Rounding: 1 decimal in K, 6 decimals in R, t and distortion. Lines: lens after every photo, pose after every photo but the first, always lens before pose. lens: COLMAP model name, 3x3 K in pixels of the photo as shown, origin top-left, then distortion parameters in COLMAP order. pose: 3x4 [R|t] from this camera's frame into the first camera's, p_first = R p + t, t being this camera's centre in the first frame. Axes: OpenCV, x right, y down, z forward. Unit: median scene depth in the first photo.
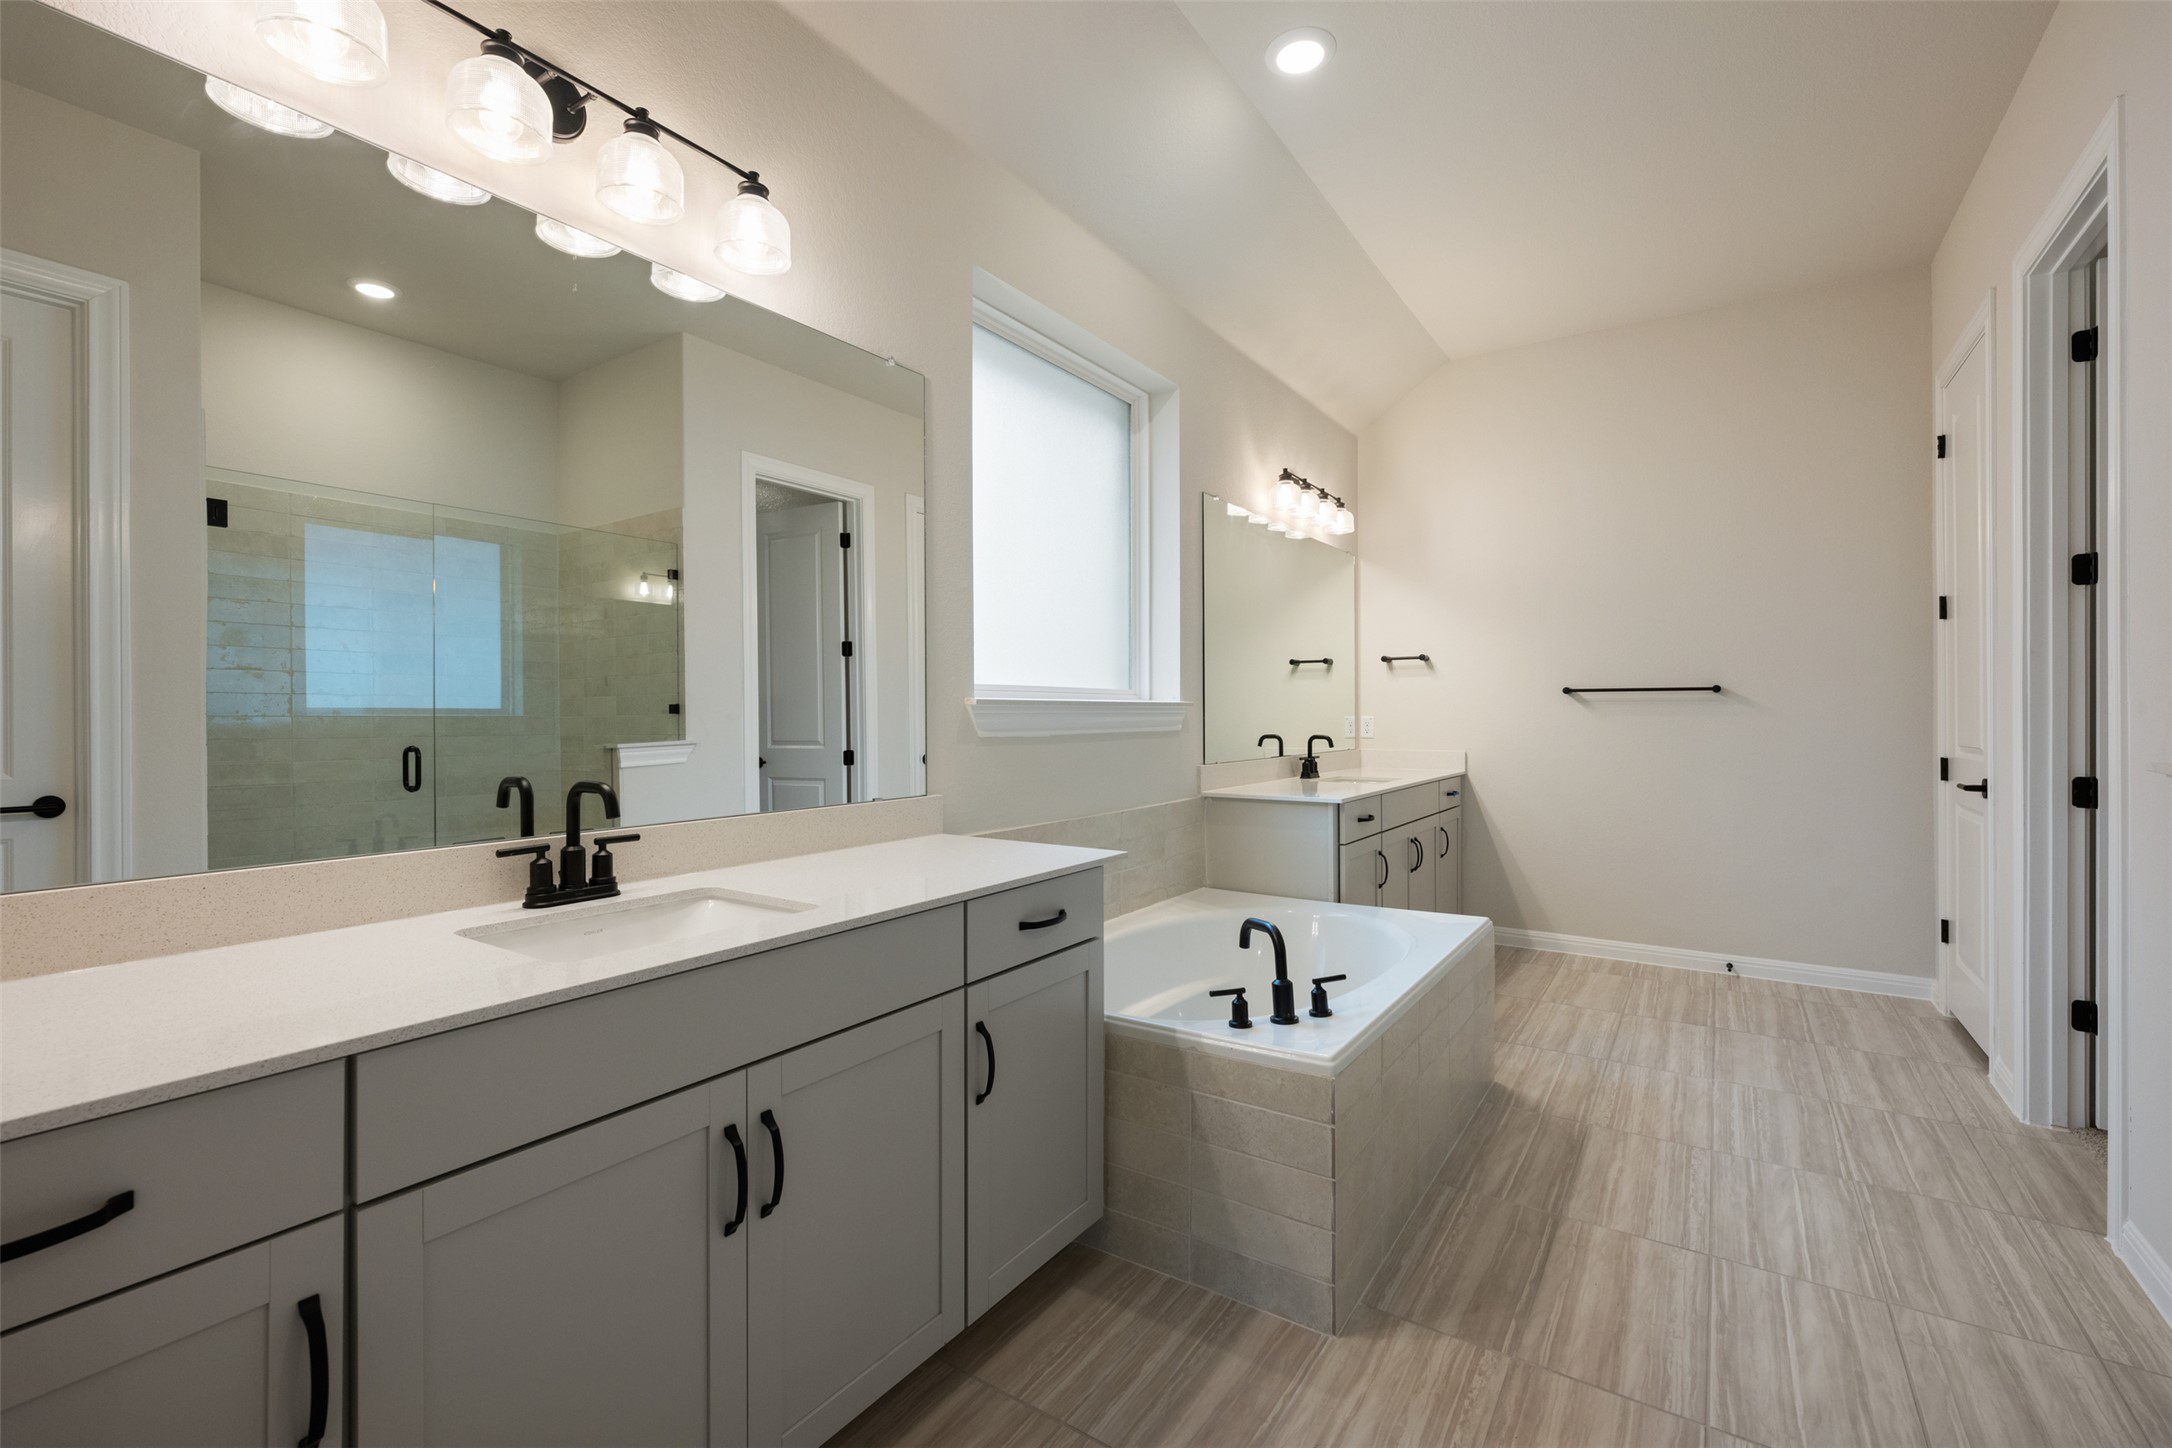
lens RADIAL K [[950.3, 0, 1080.0], [0, 950.3, 711.4], [0, 0, 1]] dist [-0.000282, 0.000448]
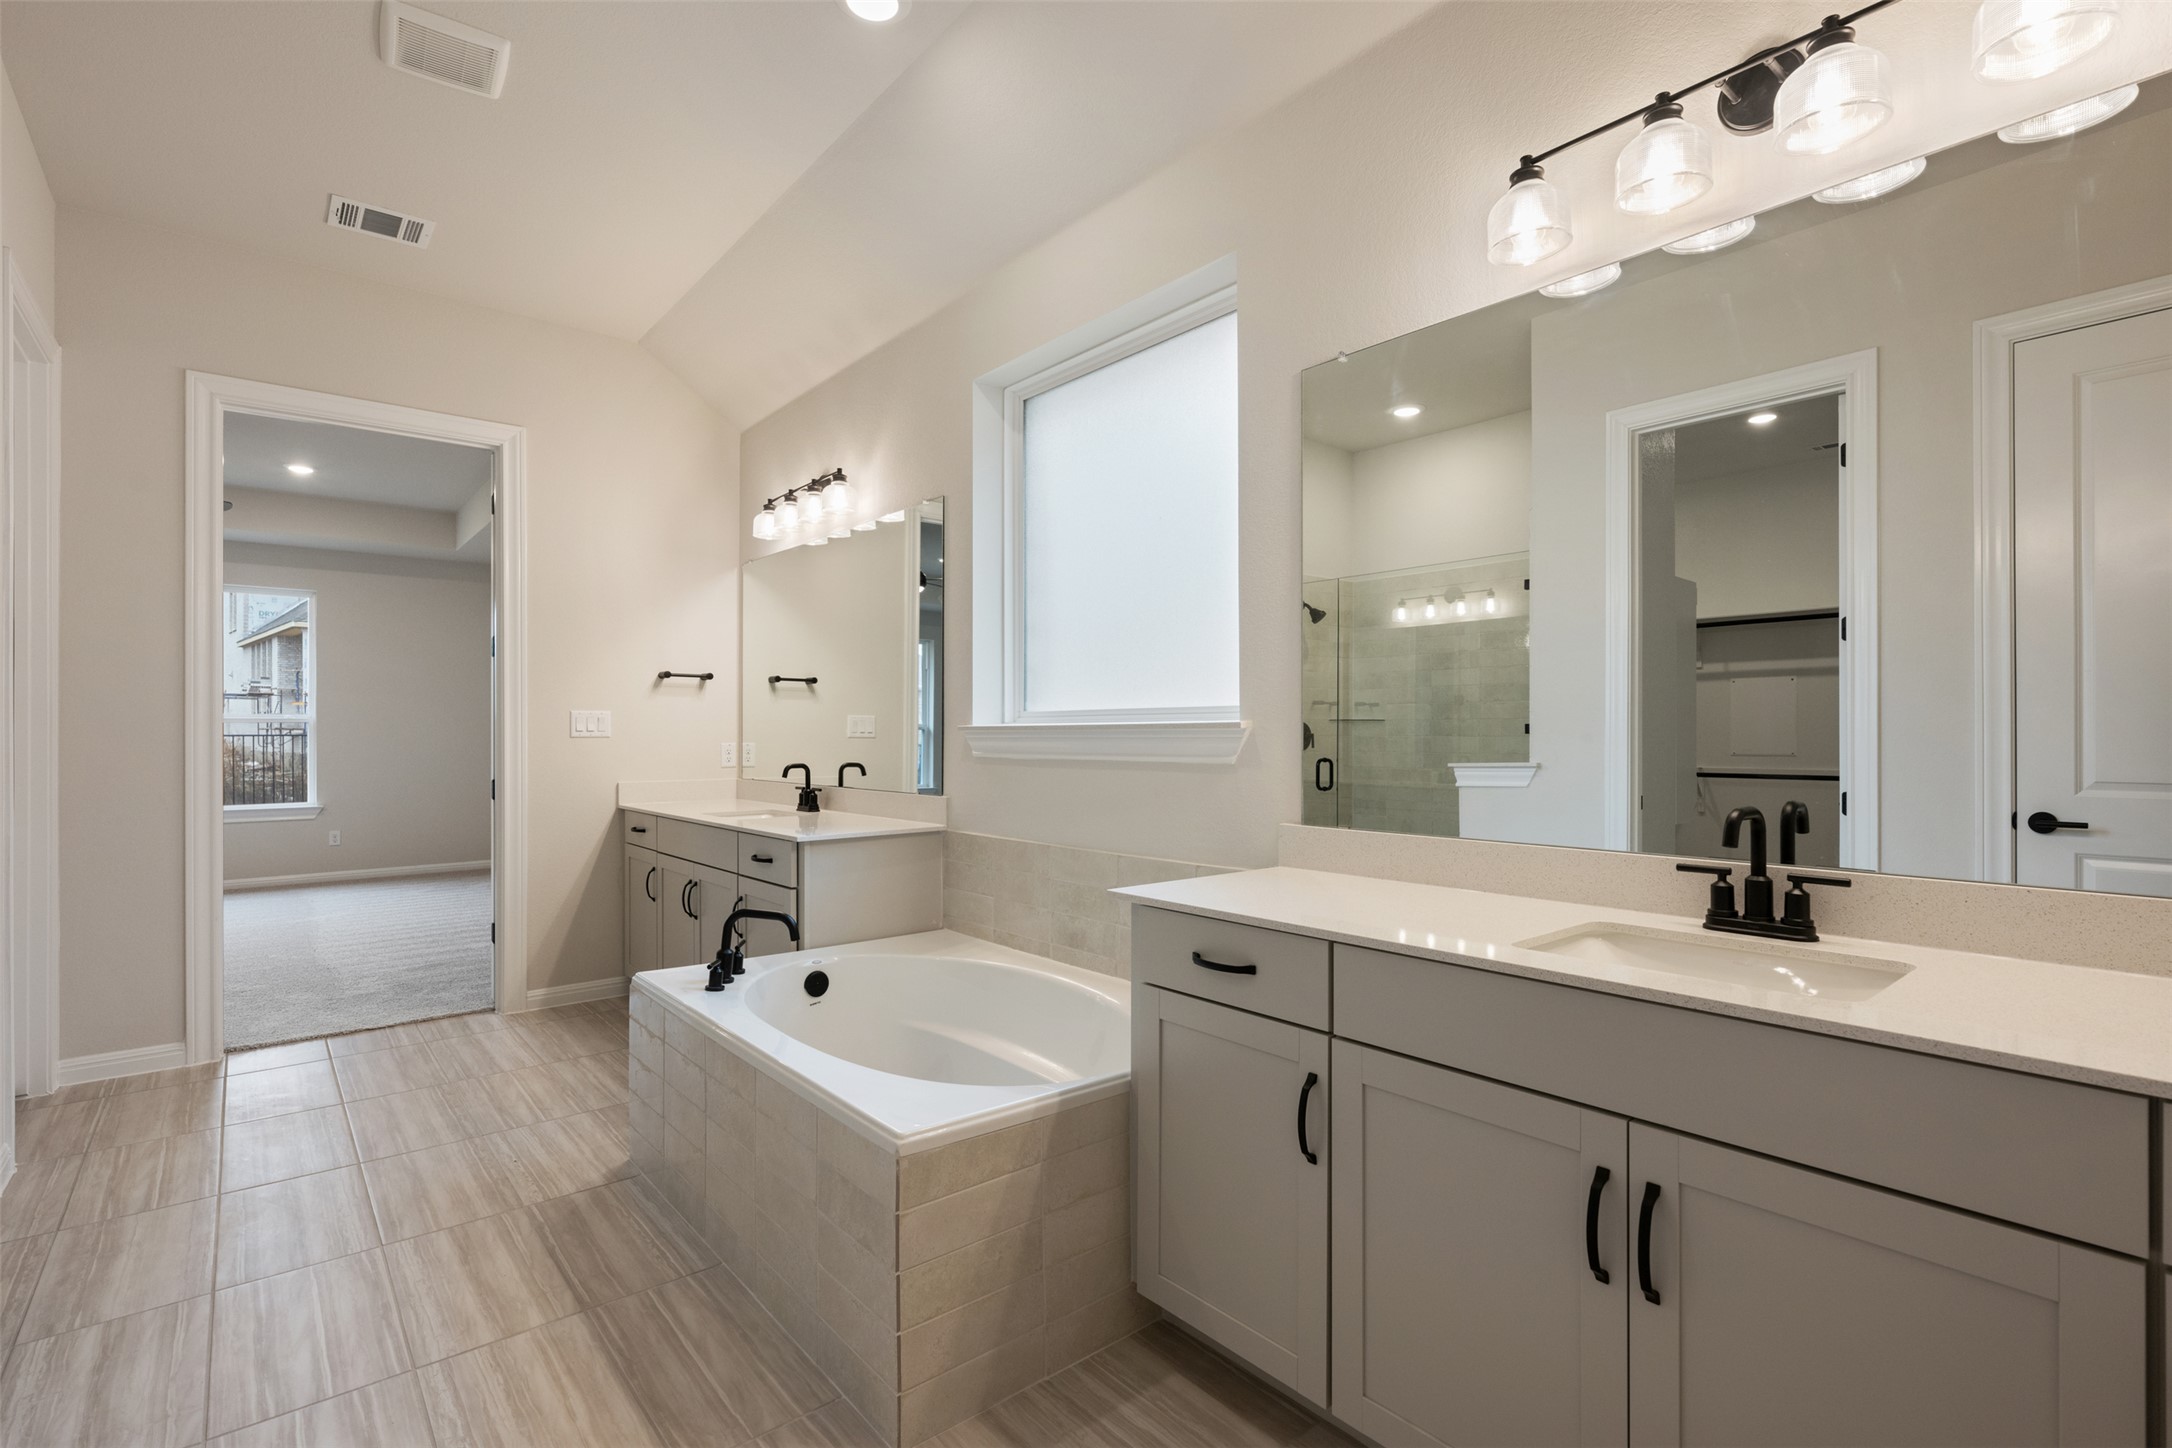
lens RADIAL K [[994.4, 0, 1081.1], [0, 994.4, 726.7], [0, 0, 1]] dist [-0.001405, -0.000131]
pose [[-0.275206, -0.003970, -0.961377, 1.279822], [0.005169, 0.999971, -0.005609, -0.003582], [0.961371, -0.006513, -0.275178, 1.718342]]
